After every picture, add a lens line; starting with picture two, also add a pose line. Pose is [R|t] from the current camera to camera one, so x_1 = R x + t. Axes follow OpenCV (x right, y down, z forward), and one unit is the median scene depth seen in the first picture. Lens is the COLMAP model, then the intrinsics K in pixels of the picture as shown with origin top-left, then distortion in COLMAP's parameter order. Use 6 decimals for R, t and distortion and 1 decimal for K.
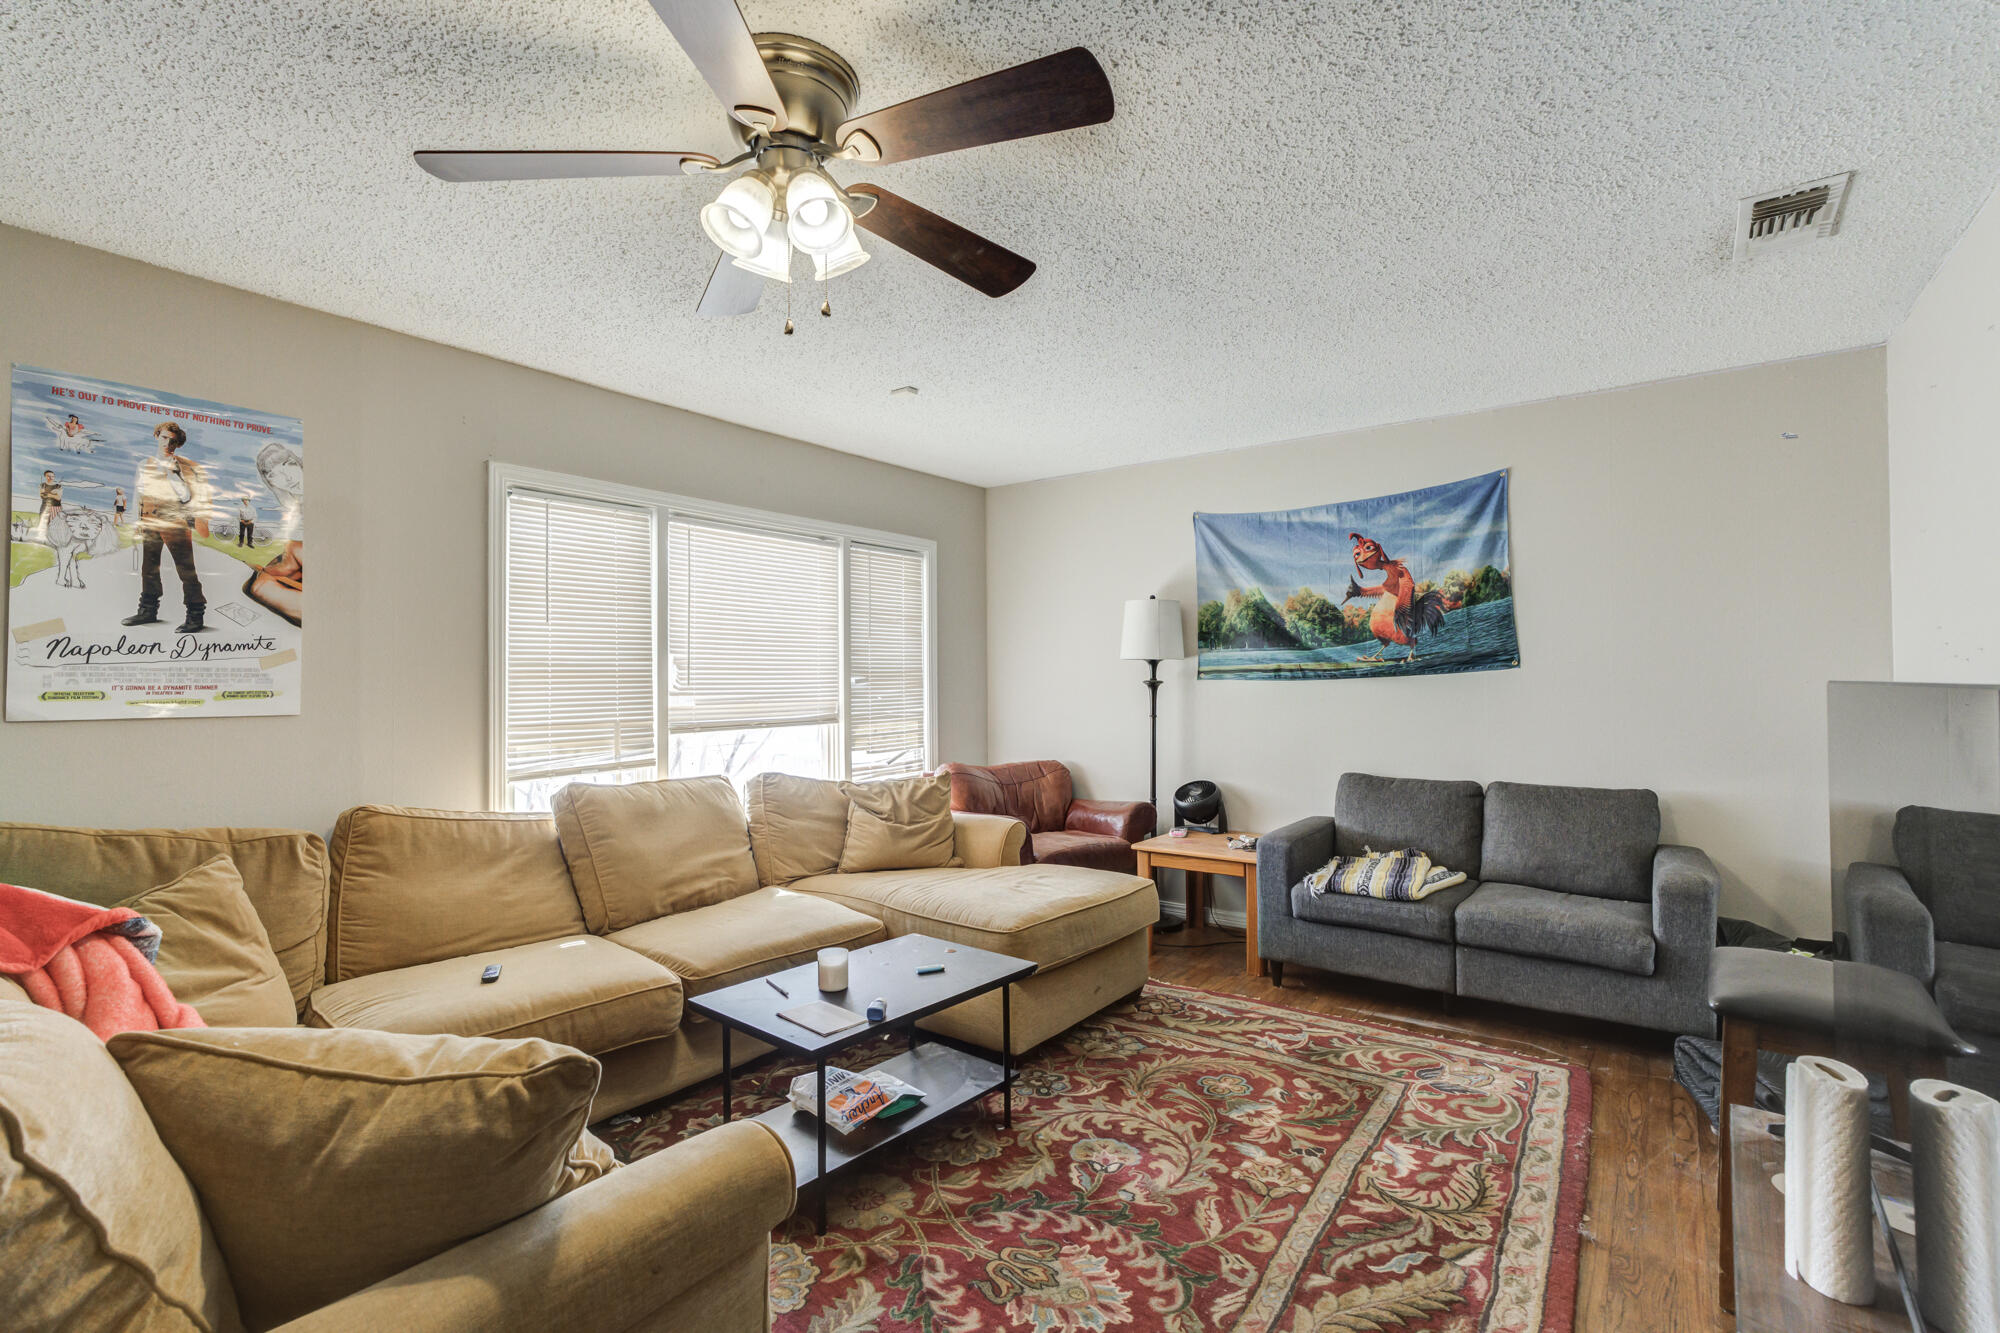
lens RADIAL K [[910.4, 0, 988.3], [0, 910.4, 673.7], [0, 0, 1]] dist [-0.012217, 0.008442]
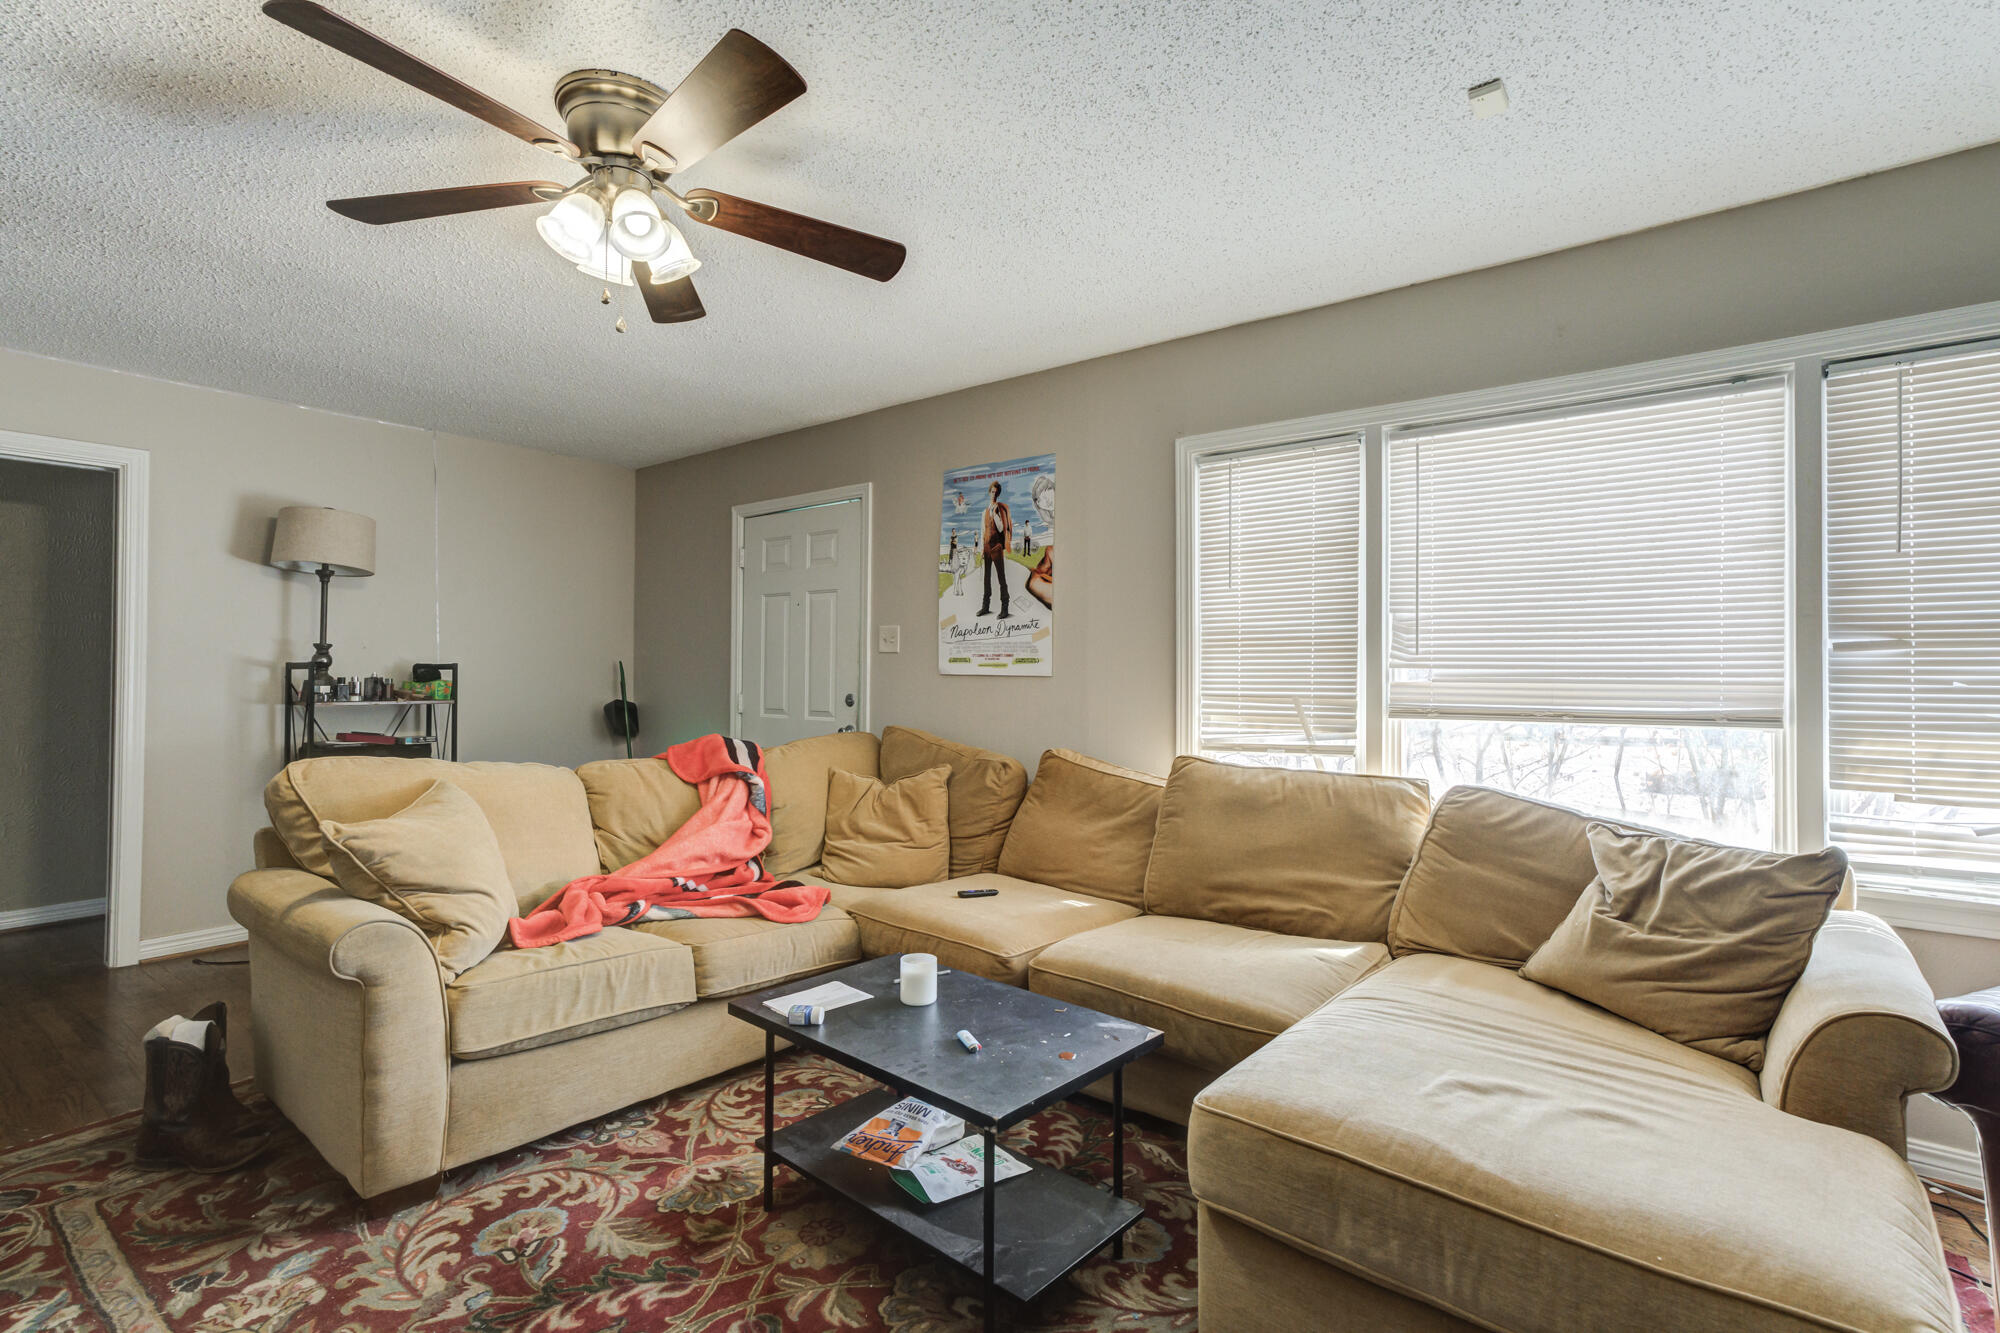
lens RADIAL K [[910.4, 0, 995.2], [0, 910.4, 663.4], [0, 0, 1]] dist [-0.012217, 0.008442]
pose [[0.001939, -0.001403, -0.999997, 0.479160], [0.002649, 0.999996, -0.001398, 0.023595], [0.999995, -0.002646, 0.001943, 0.760689]]
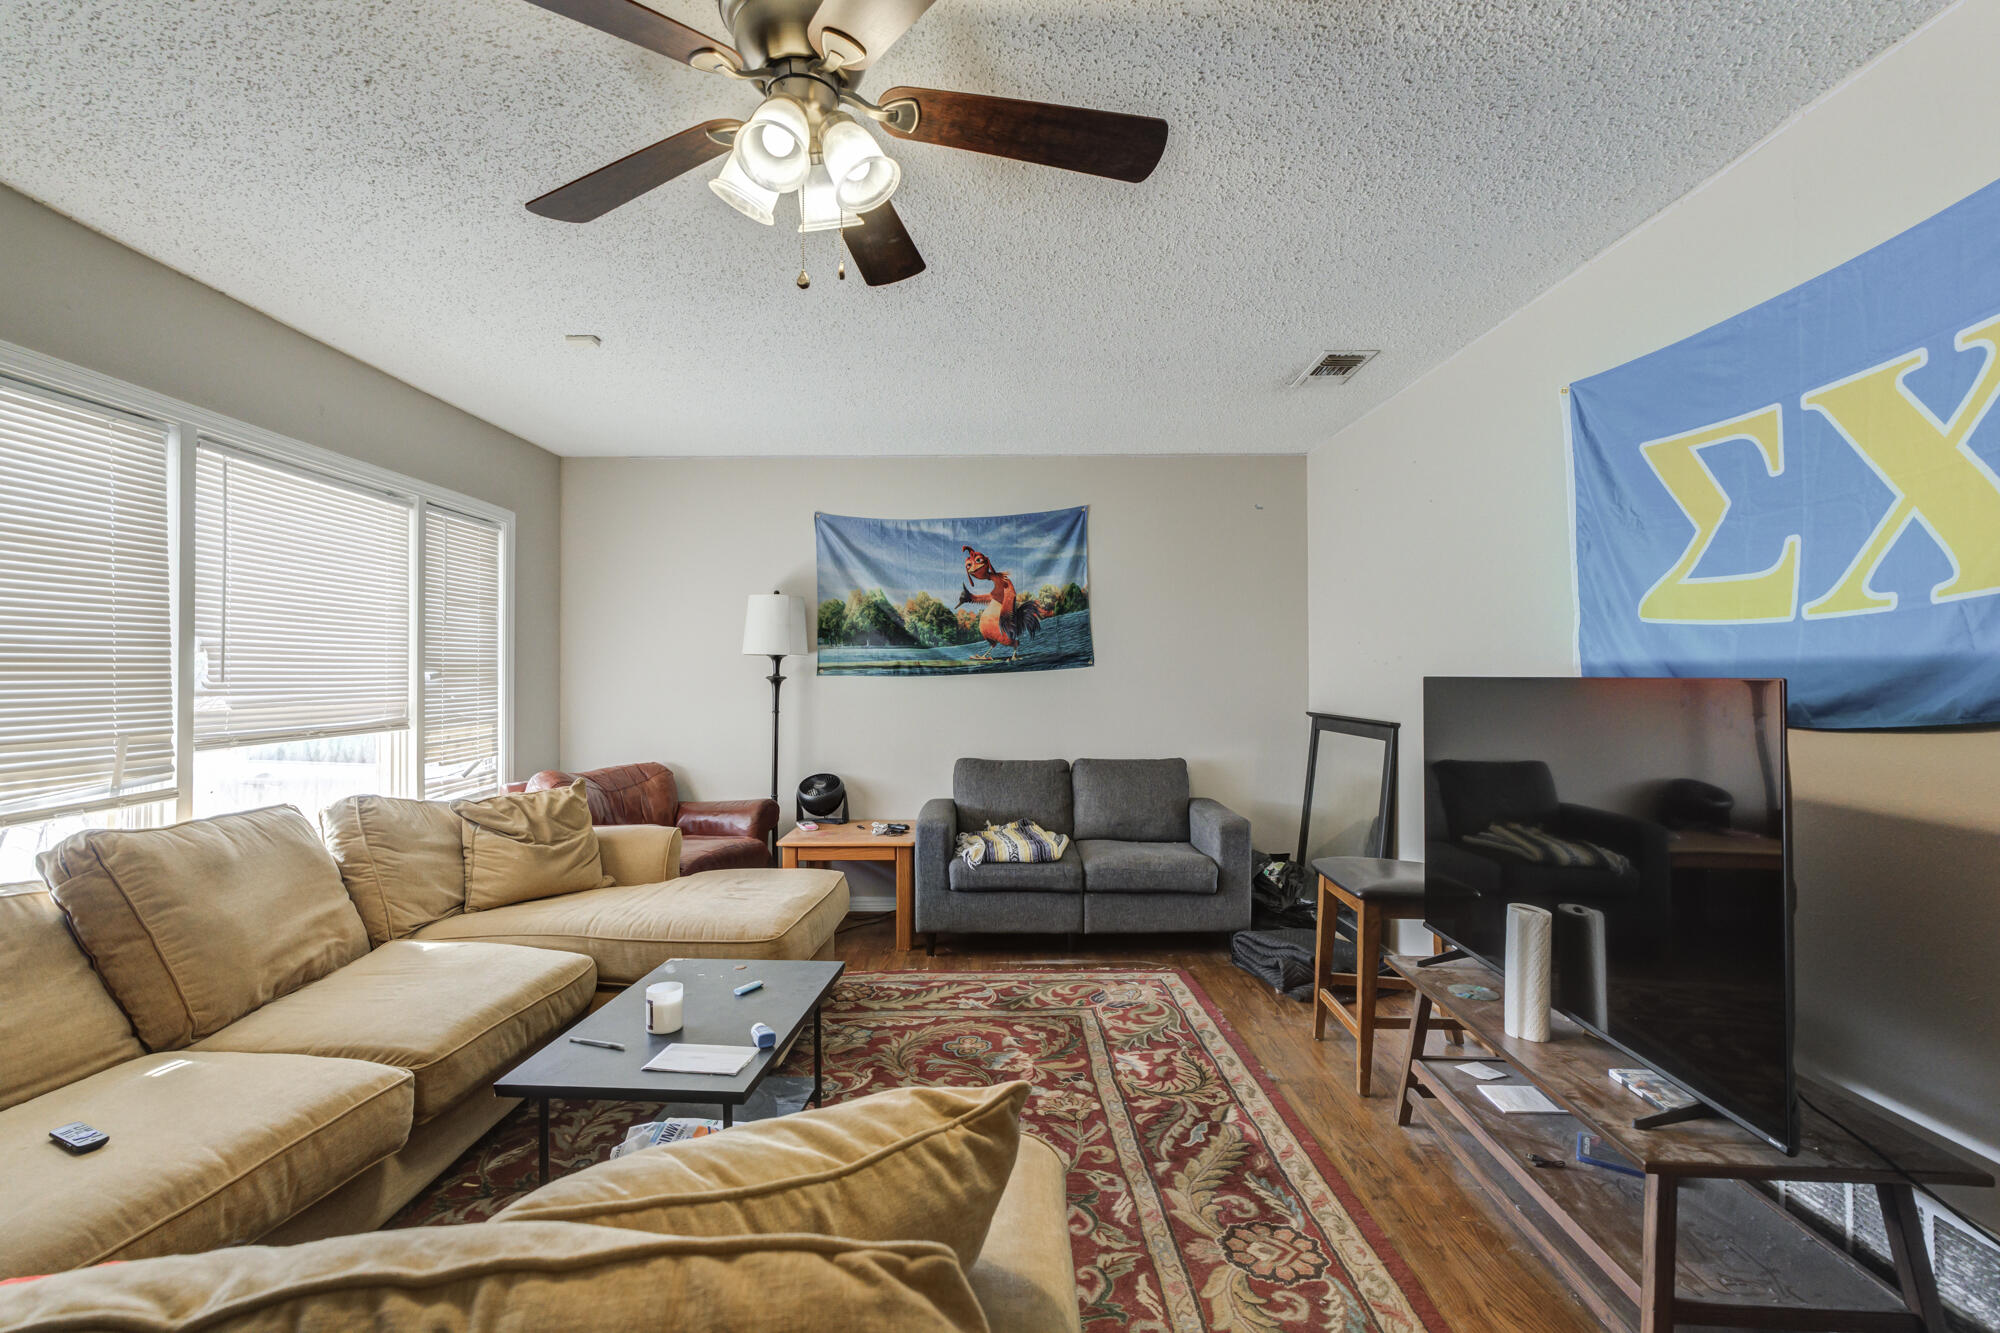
lens RADIAL K [[910.4, 0, 990.7], [0, 910.4, 667.0], [0, 0, 1]] dist [-0.012217, 0.008442]
pose [[0.805447, 0.007746, 0.592618, -0.309307], [-0.006013, 0.999970, -0.004898, 0.001527], [-0.592638, 0.000382, 0.805469, 0.084311]]
